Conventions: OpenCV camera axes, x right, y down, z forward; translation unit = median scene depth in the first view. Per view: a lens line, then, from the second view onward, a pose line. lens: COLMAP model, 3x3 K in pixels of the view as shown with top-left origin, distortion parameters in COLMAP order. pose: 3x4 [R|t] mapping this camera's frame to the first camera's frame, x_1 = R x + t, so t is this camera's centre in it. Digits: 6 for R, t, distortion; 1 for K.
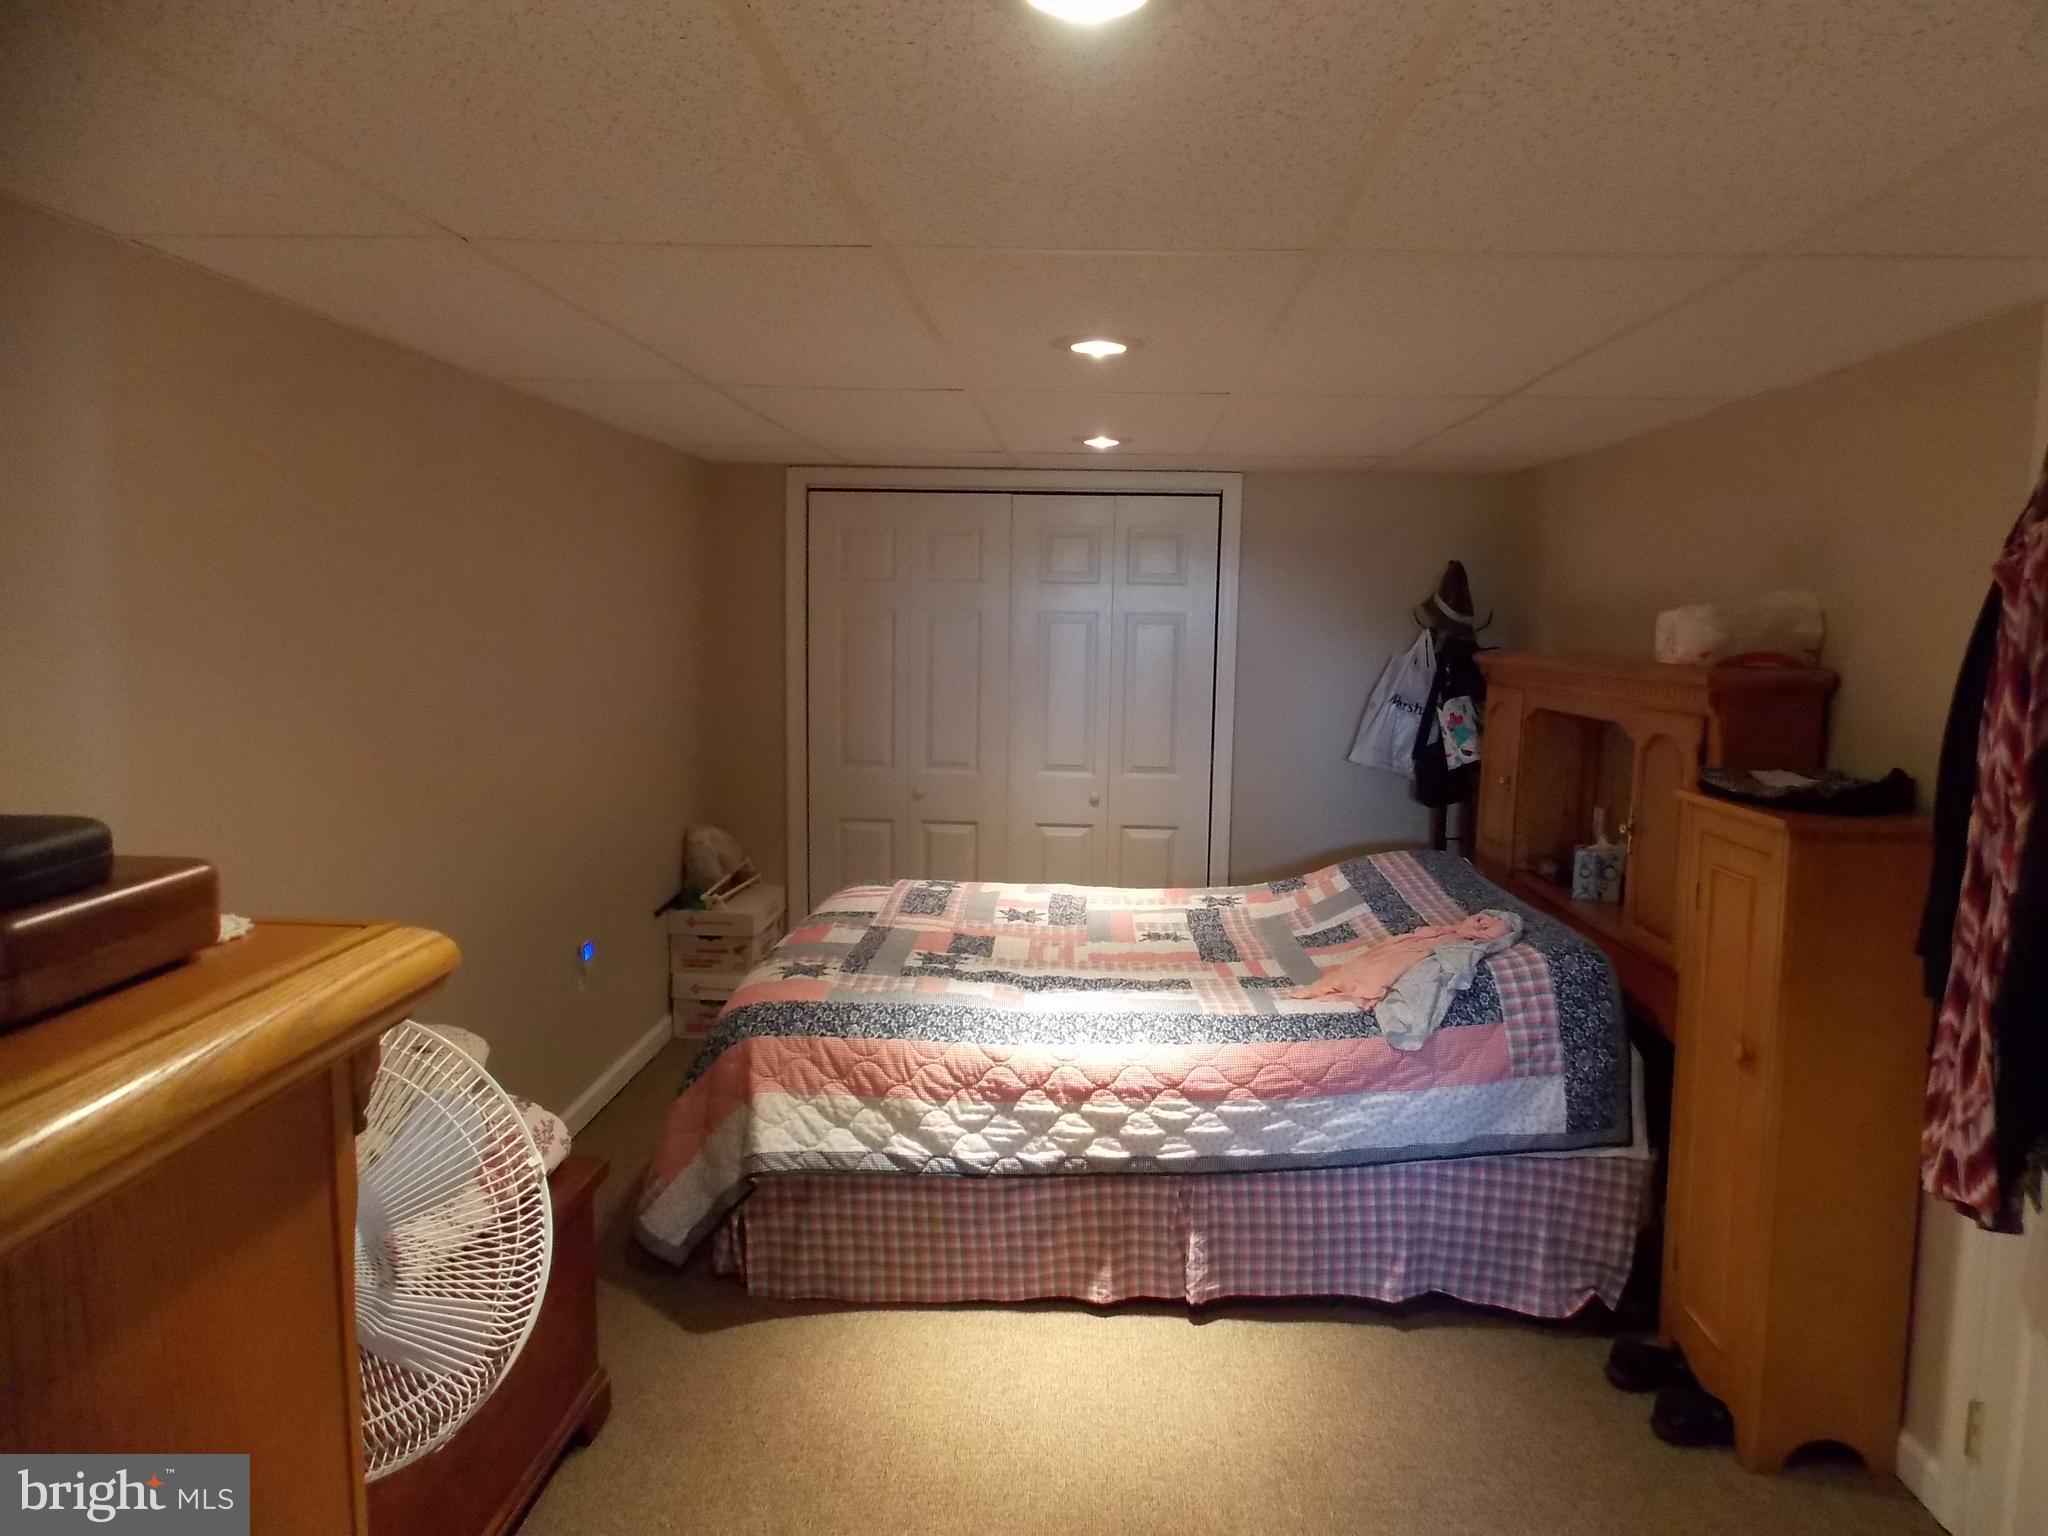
lens RADIAL K [[1349.0, 0, 1029.8], [0, 1349.0, 764.7], [0, 0, 1]] dist [-0.007996, 0.005532]
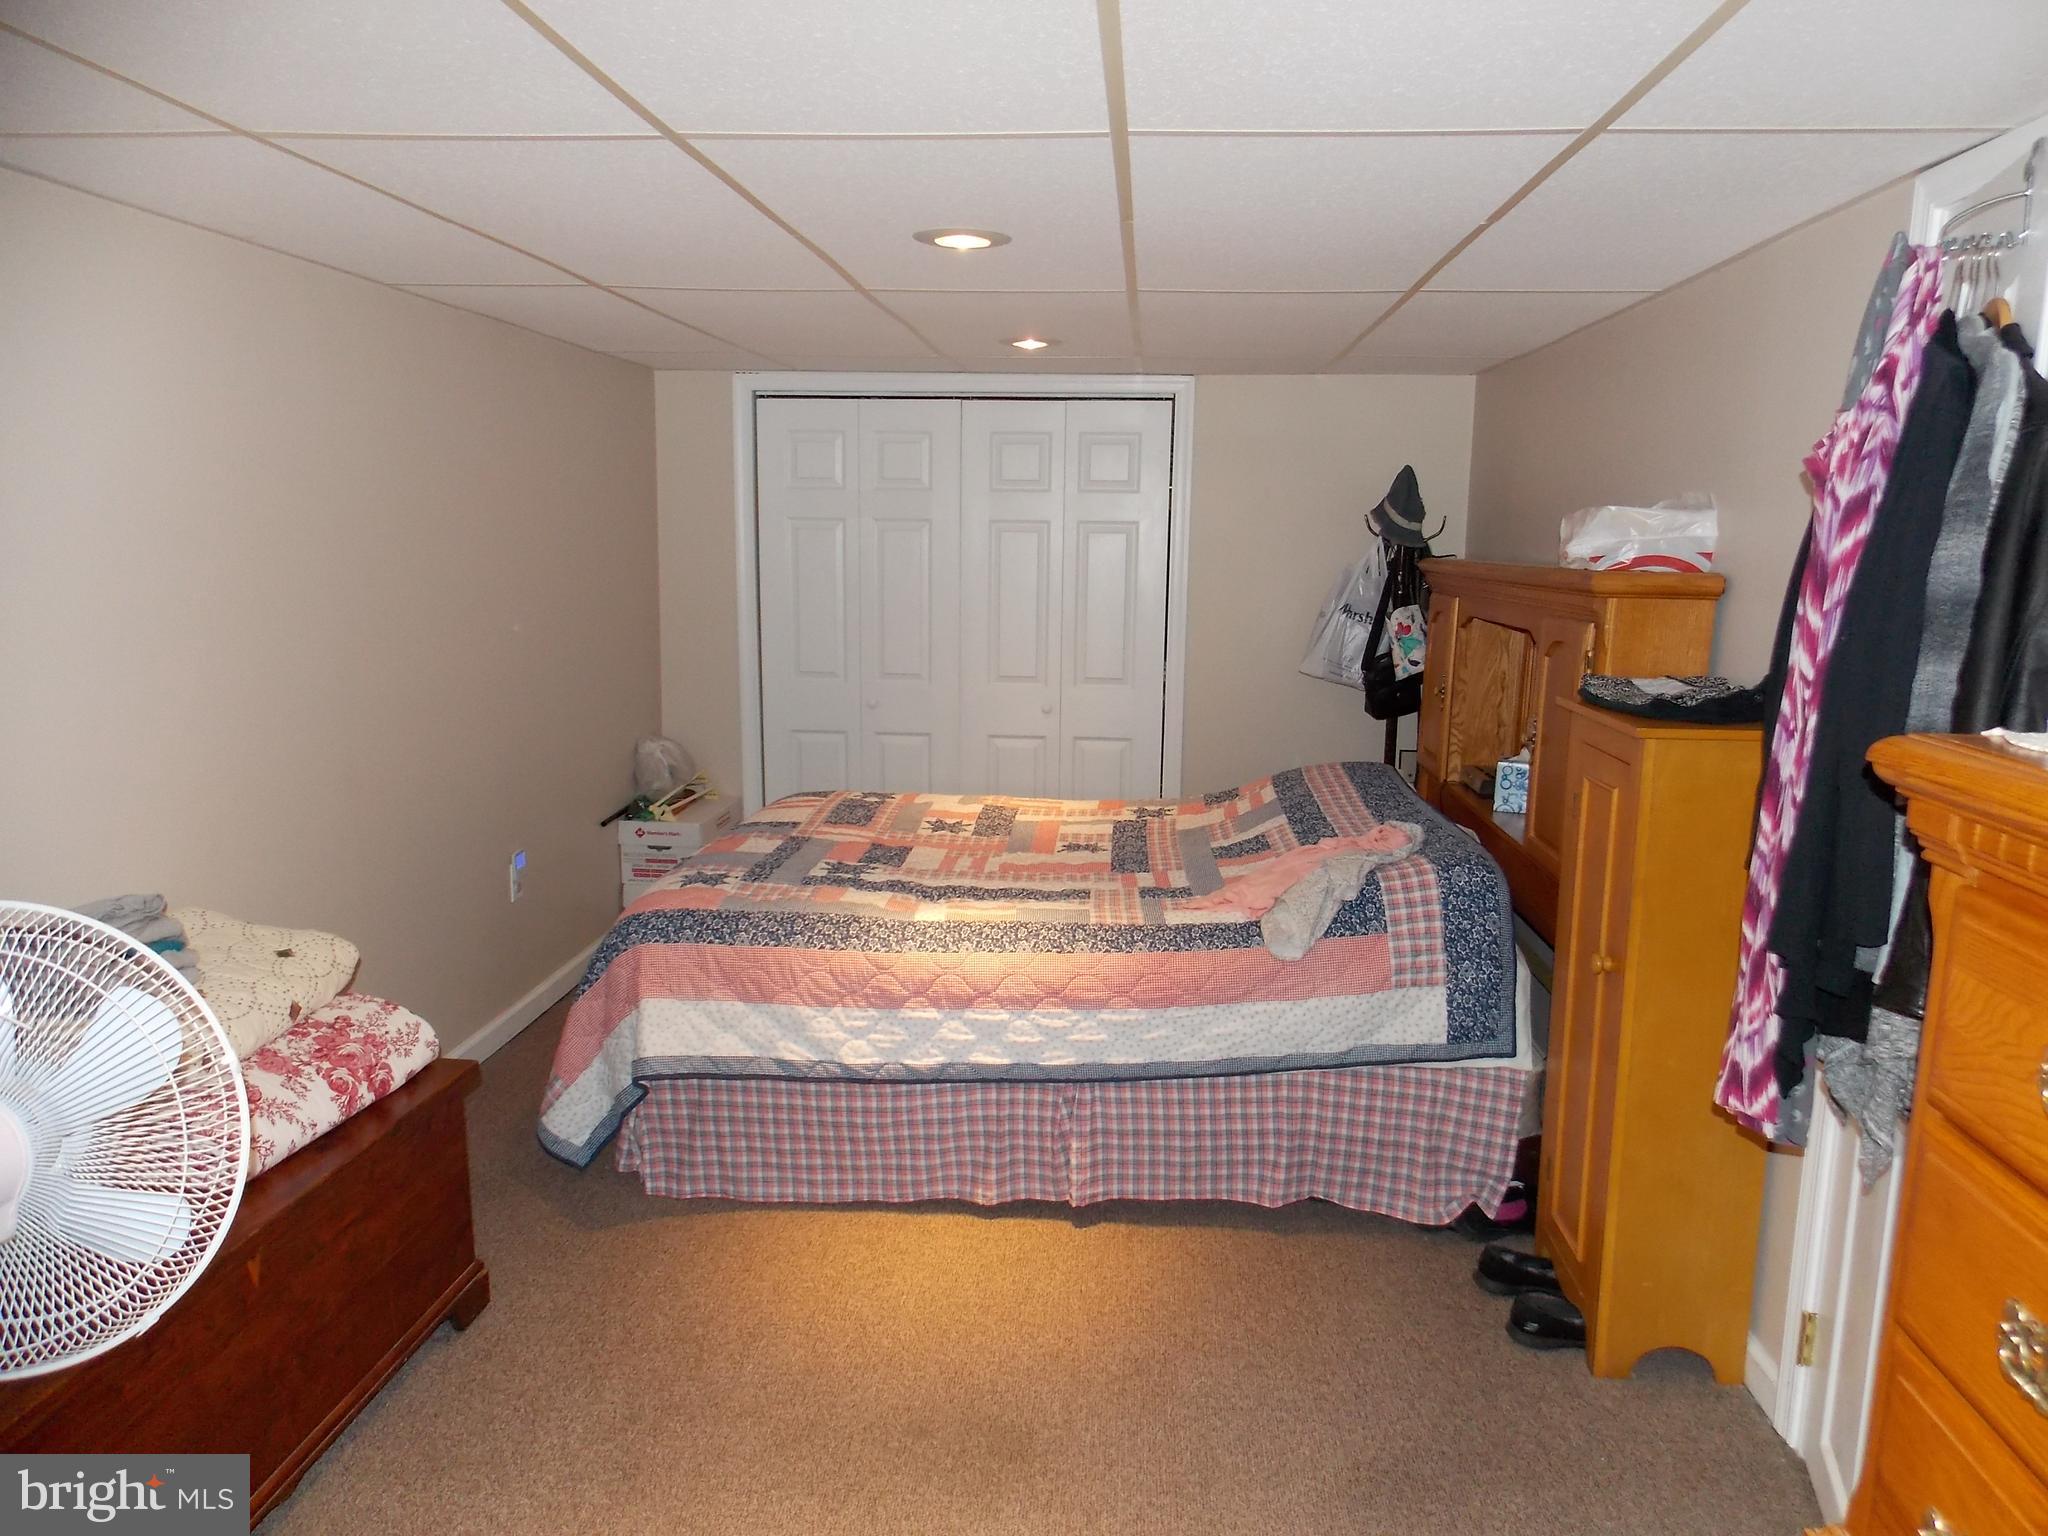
lens RADIAL K [[1349.0, 0, 1022.2], [0, 1349.0, 763.4], [0, 0, 1]] dist [-0.007996, 0.005532]
pose [[0.999493, 0.000813, -0.031828, 0.111684], [0.001174, 0.998053, 0.062364, 0.004164], [0.031817, -0.062369, 0.997546, 0.009194]]
